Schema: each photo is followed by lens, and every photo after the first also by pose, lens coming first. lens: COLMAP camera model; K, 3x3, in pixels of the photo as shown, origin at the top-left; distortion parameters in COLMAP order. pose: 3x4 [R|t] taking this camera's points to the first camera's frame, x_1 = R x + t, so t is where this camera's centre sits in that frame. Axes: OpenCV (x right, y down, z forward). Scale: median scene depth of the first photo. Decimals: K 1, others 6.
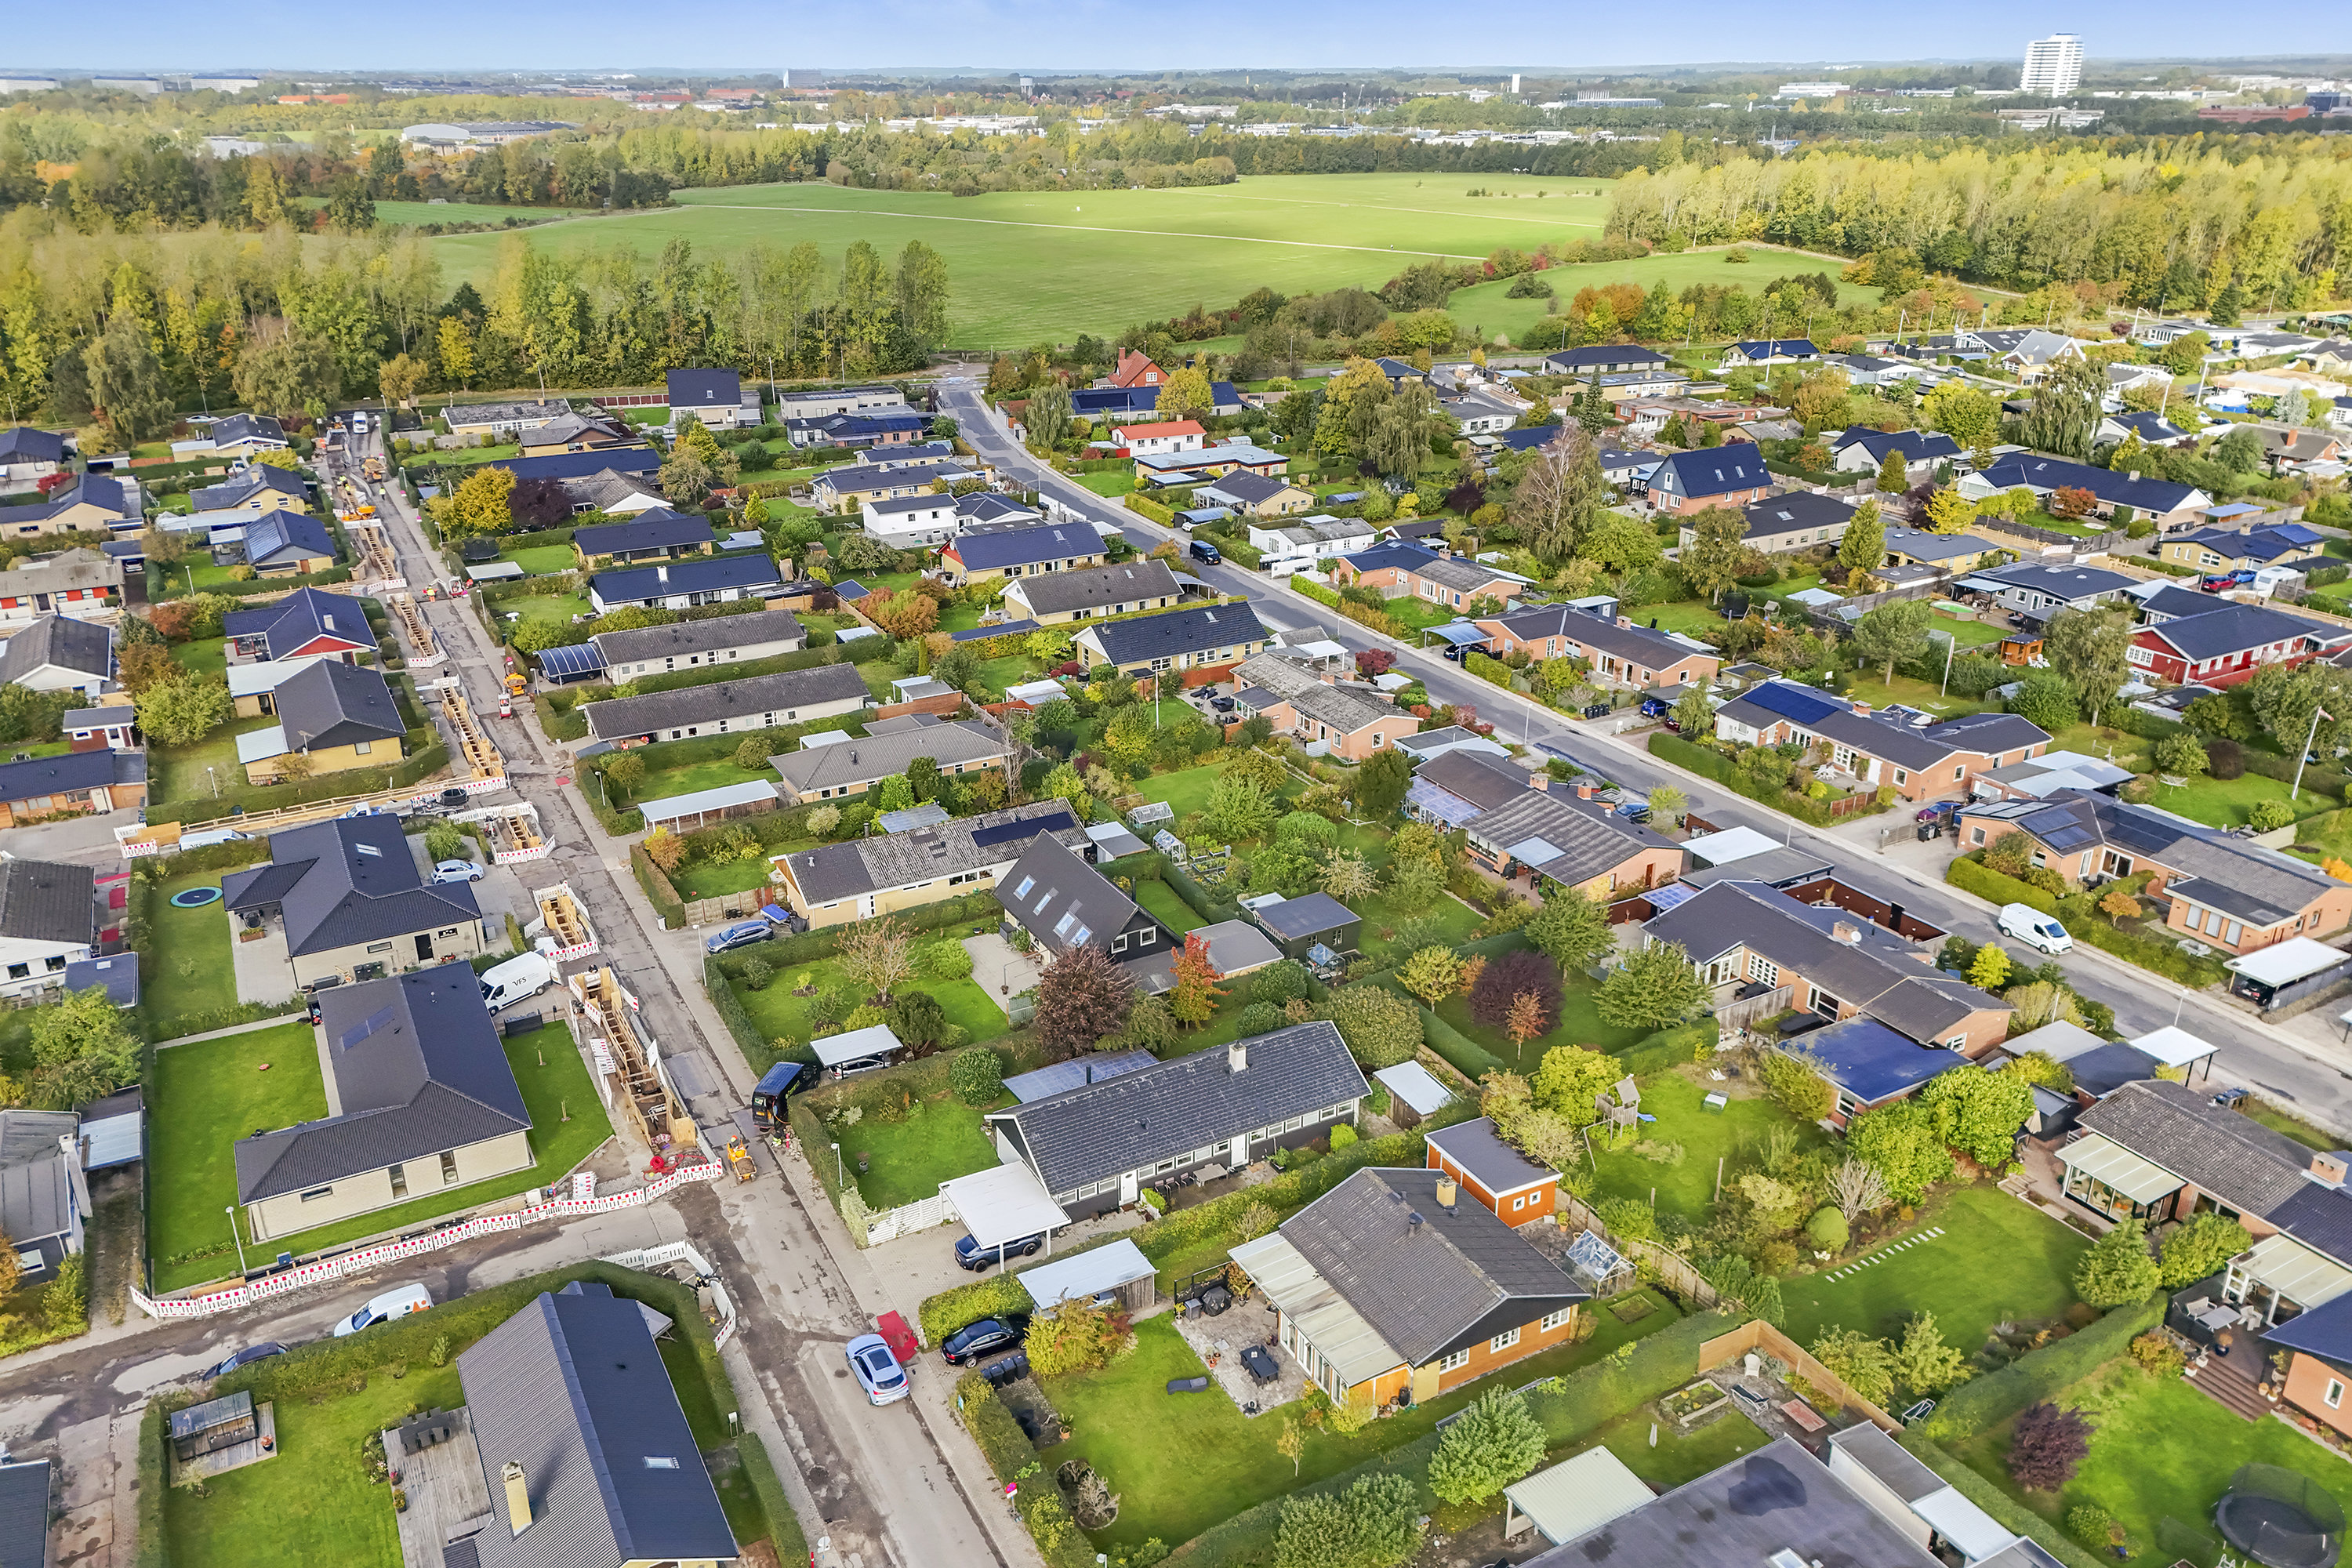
lens RADIAL K [[1725.0, 0, 1176.0], [0, 1725.0, 784.0], [0, 0, 1]] dist [0.082573, -0.073090]
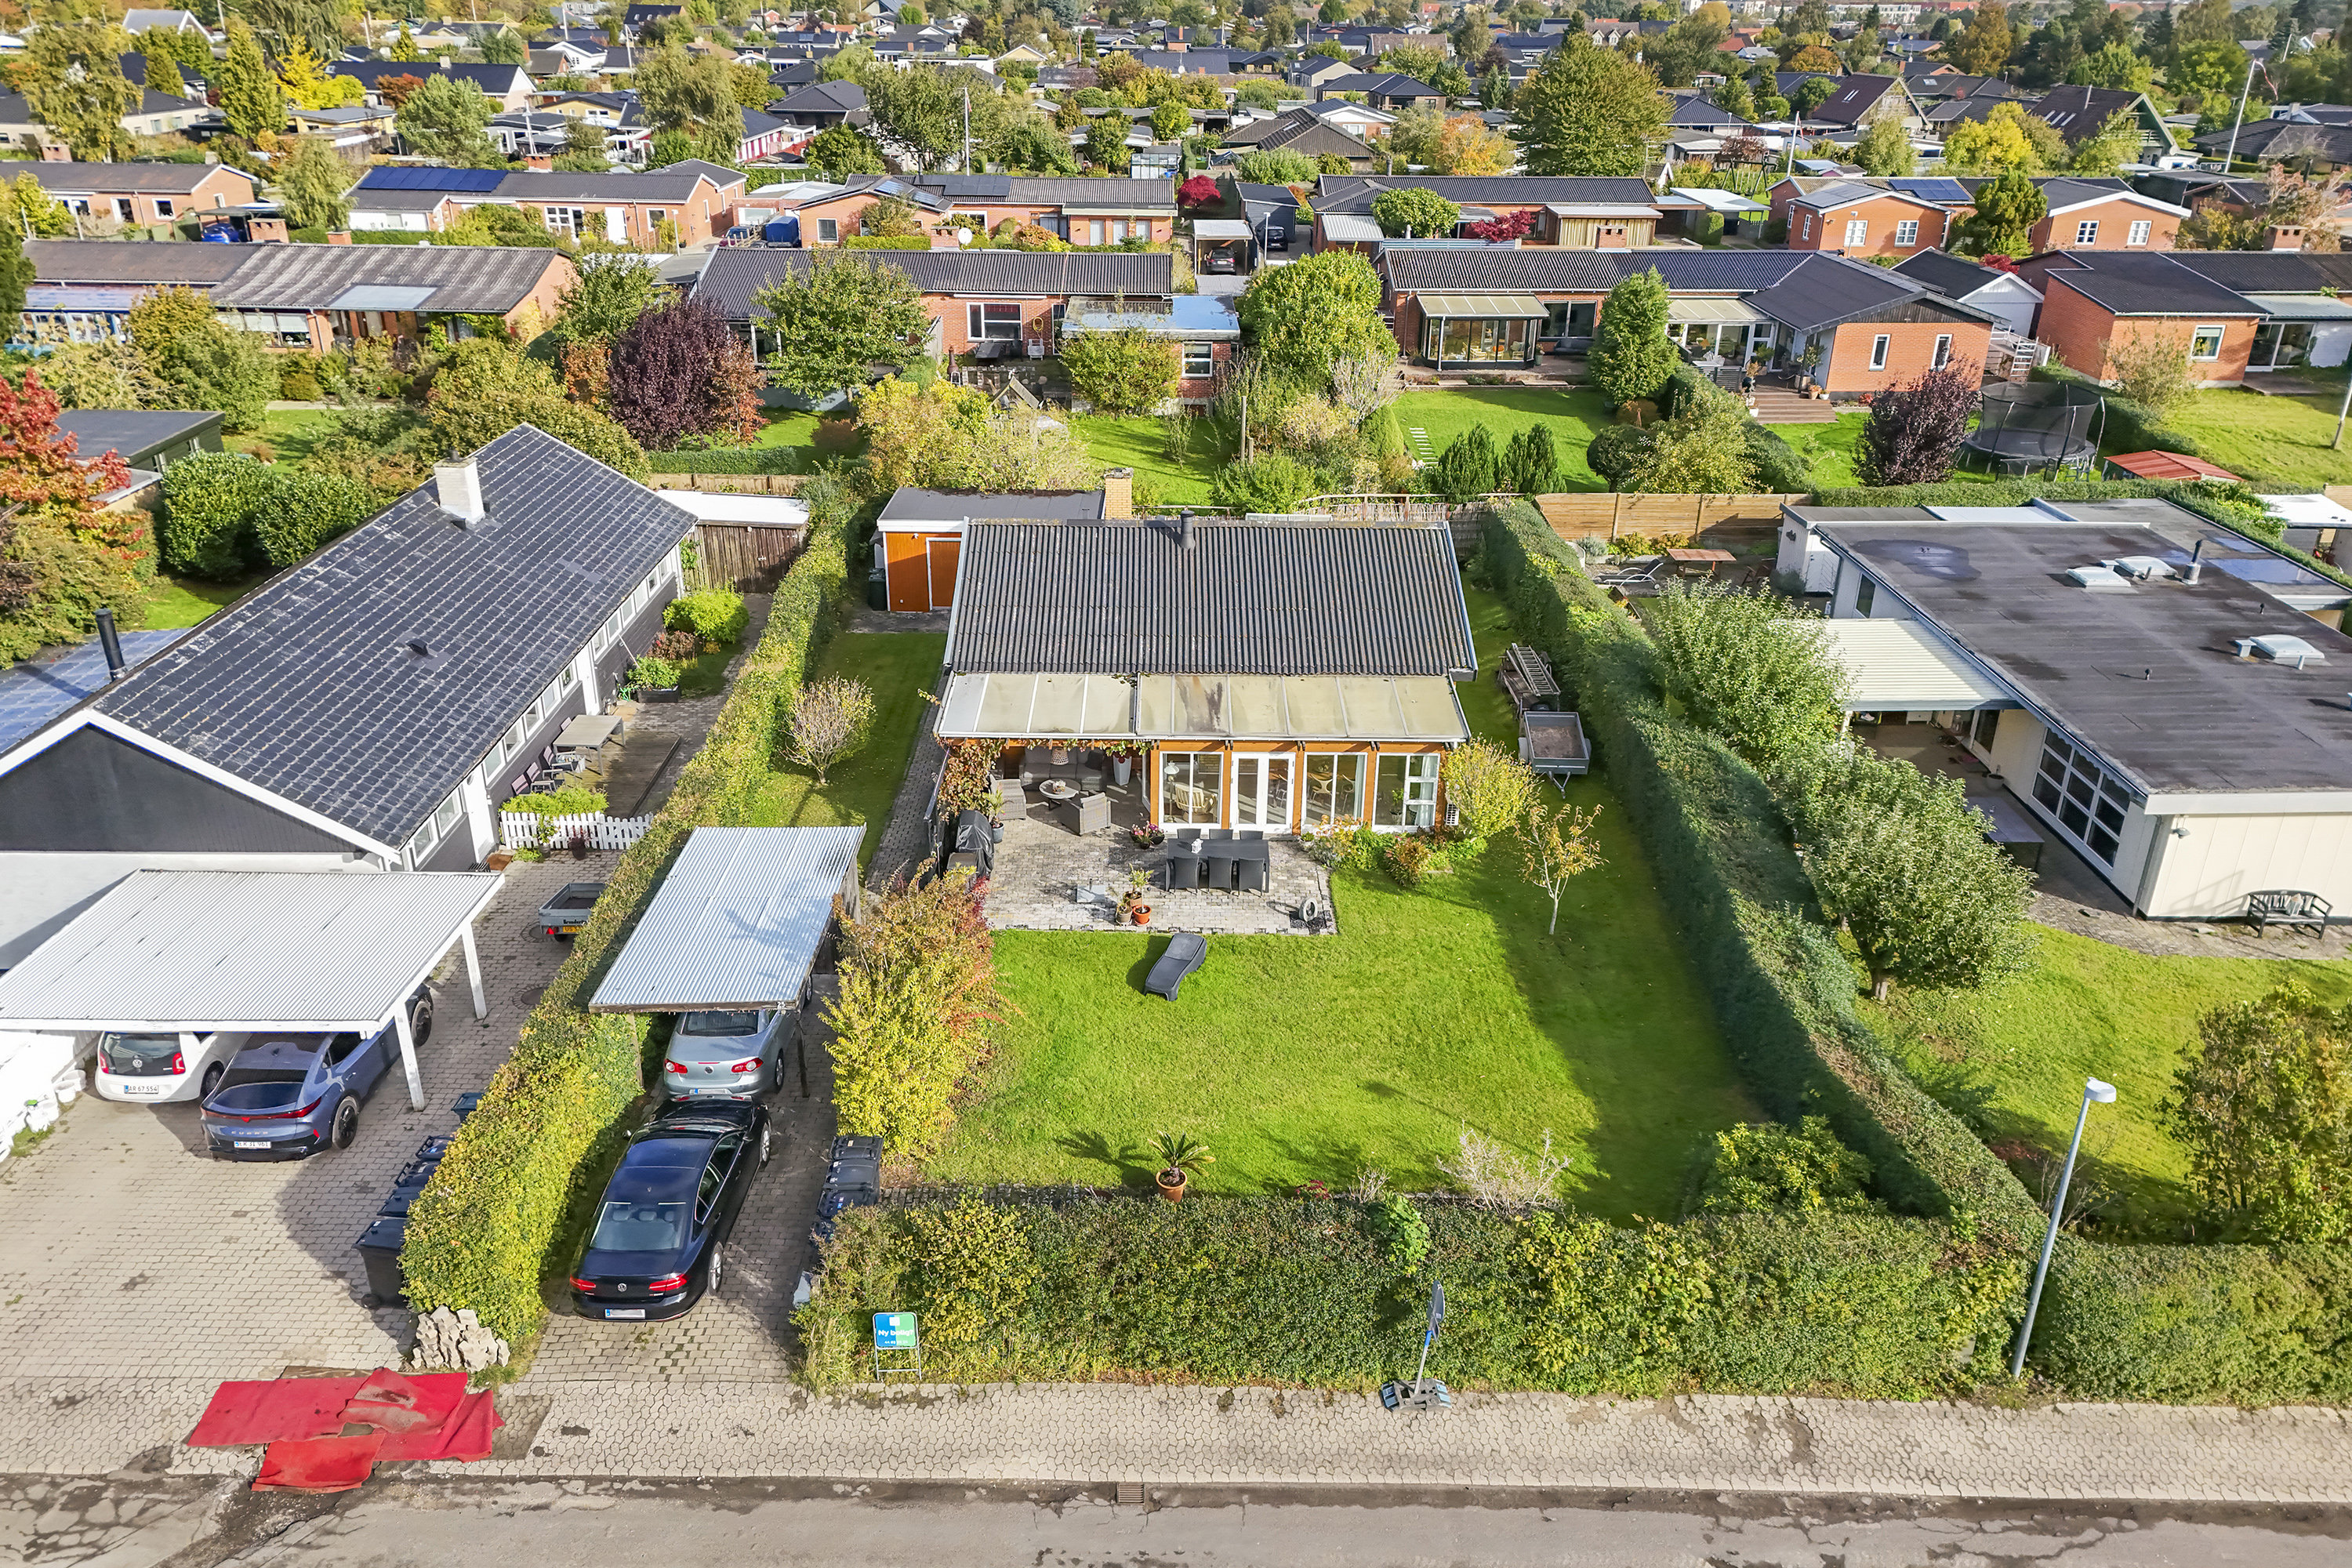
lens RADIAL K [[1725.0, 0, 1176.0], [0, 1725.0, 784.0], [0, 0, 1]] dist [0.082573, -0.073090]
pose [[0.483561, -0.362758, 0.796603, -0.280343], [0.326122, 0.919221, 0.220630, 0.220822], [-0.812289, 0.153101, 0.562802, 0.768021]]
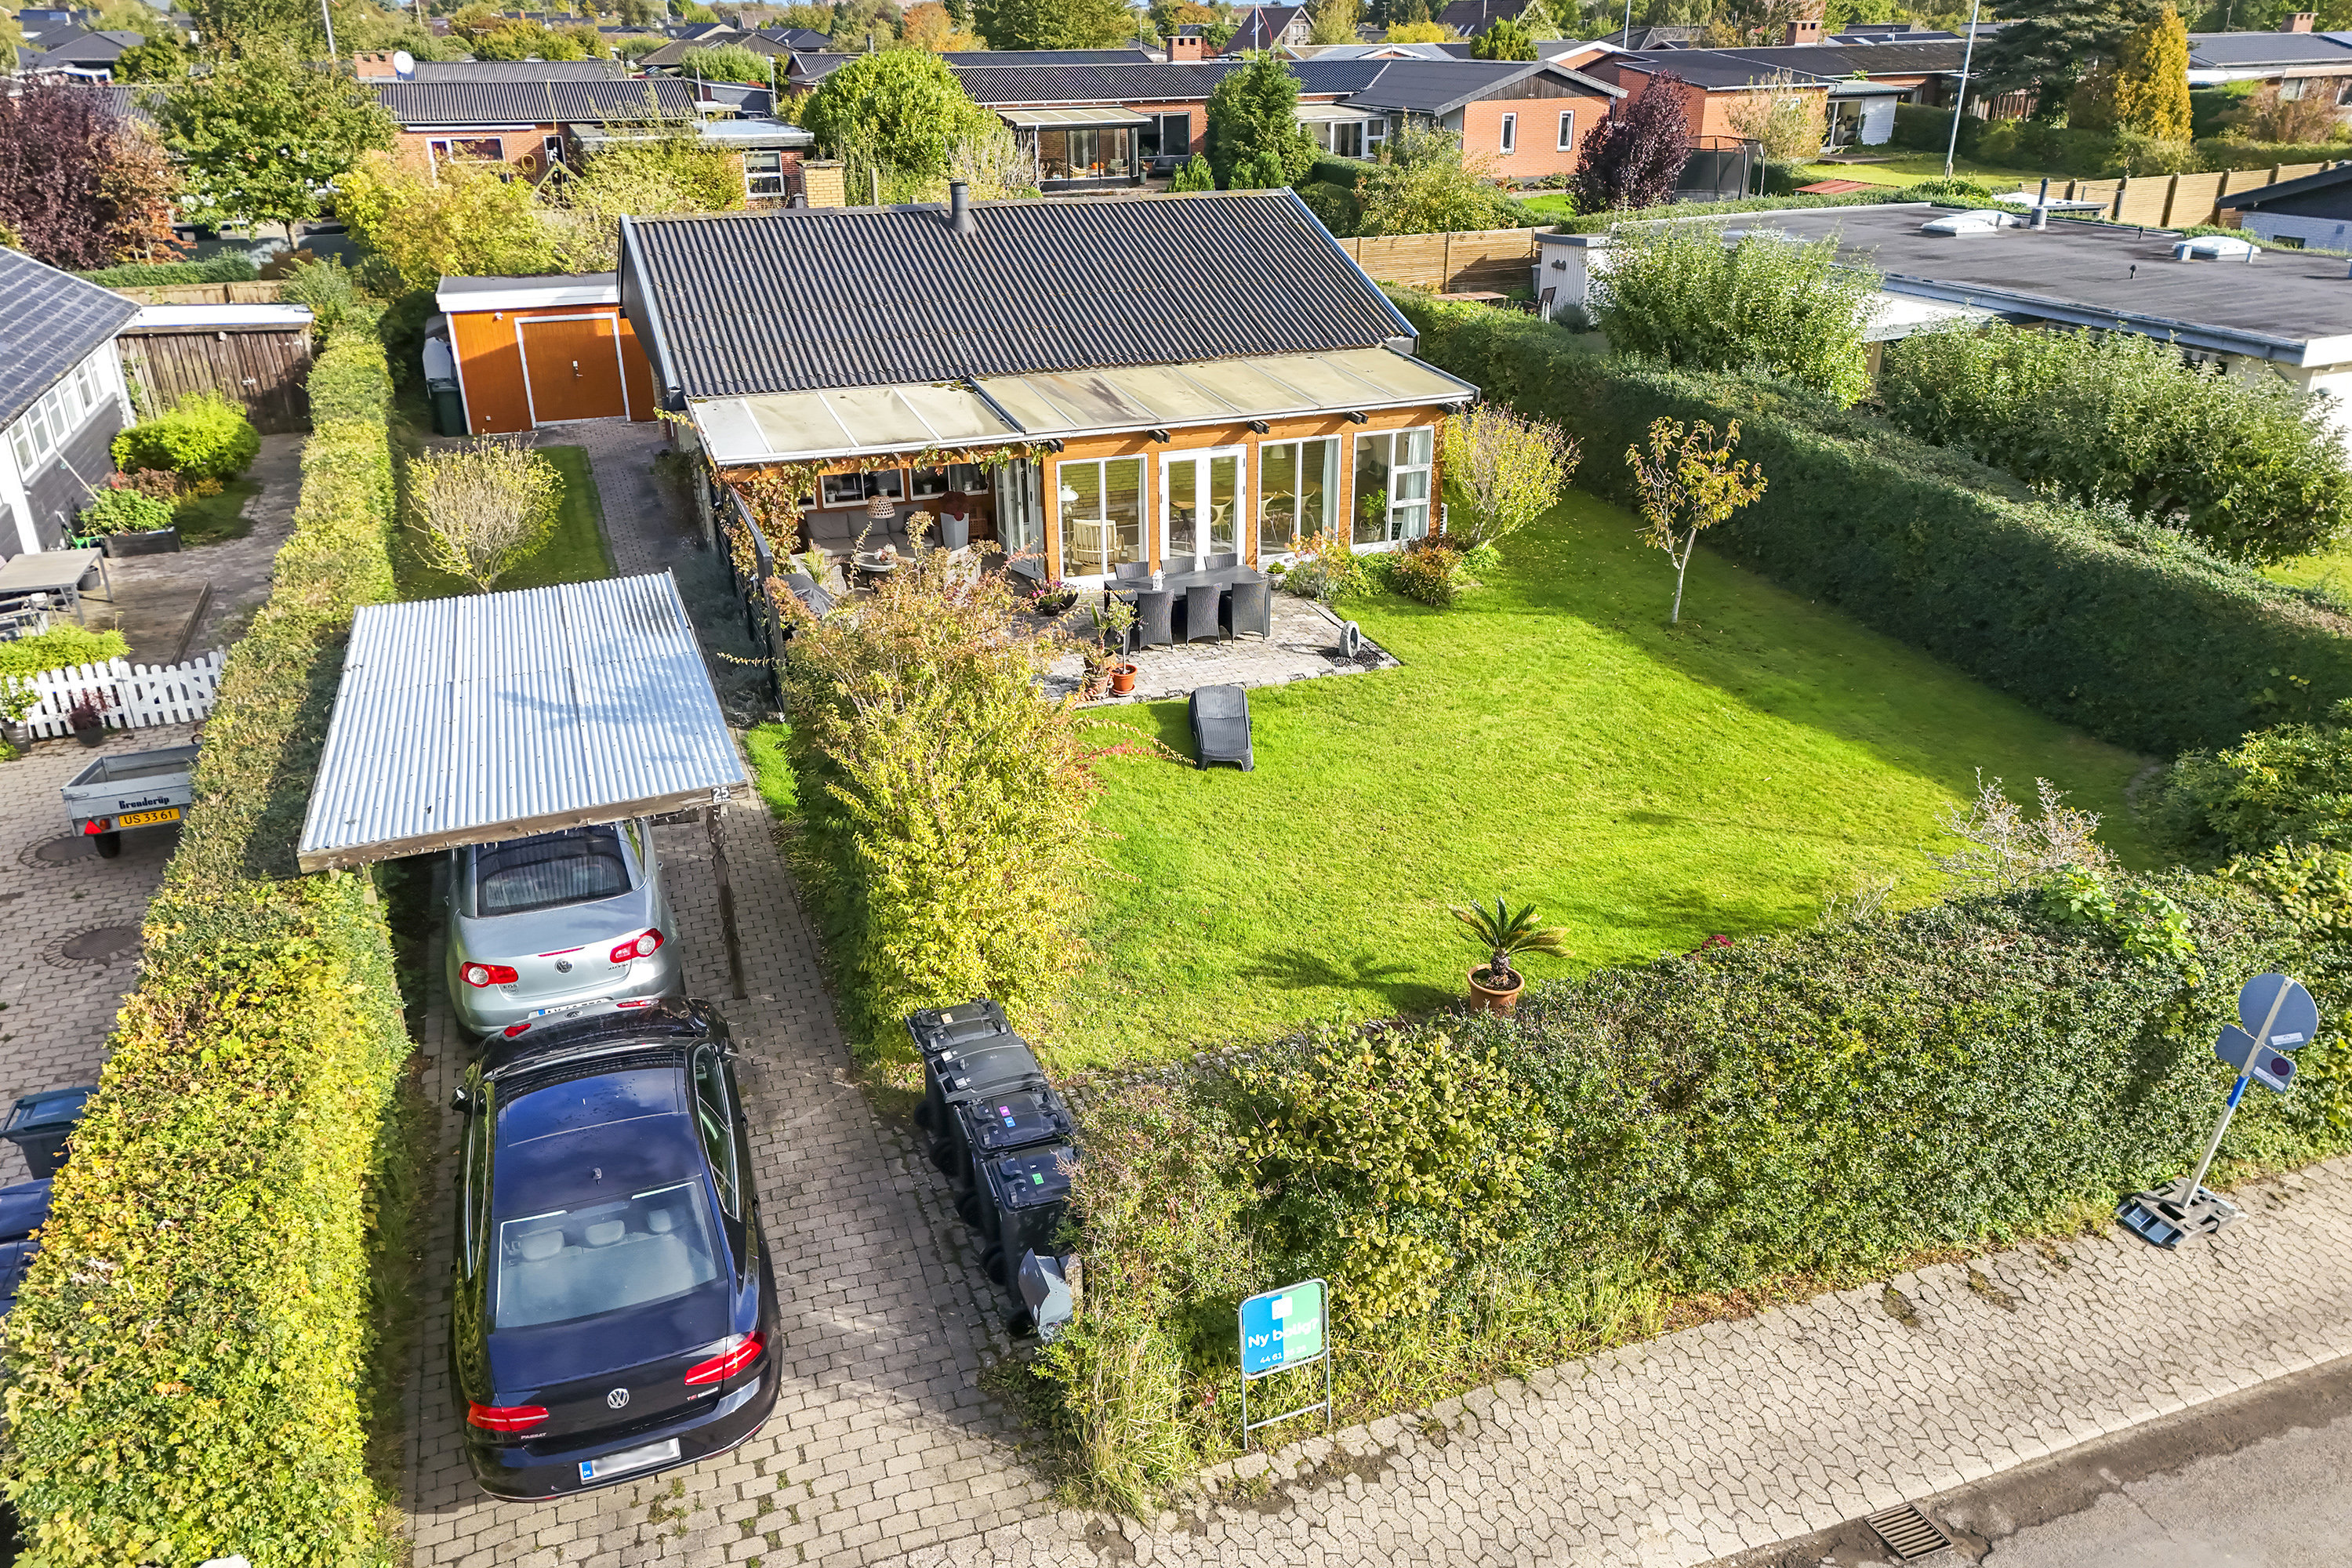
lens RADIAL K [[1725.0, 0, 1176.0], [0, 1725.0, 784.0], [0, 0, 1]] dist [0.082573, -0.073090]
pose [[0.157085, -0.405706, 0.900404, -0.213621], [0.386325, 0.864314, 0.322047, 0.268113], [-0.908888, 0.297259, 0.292505, 0.925629]]
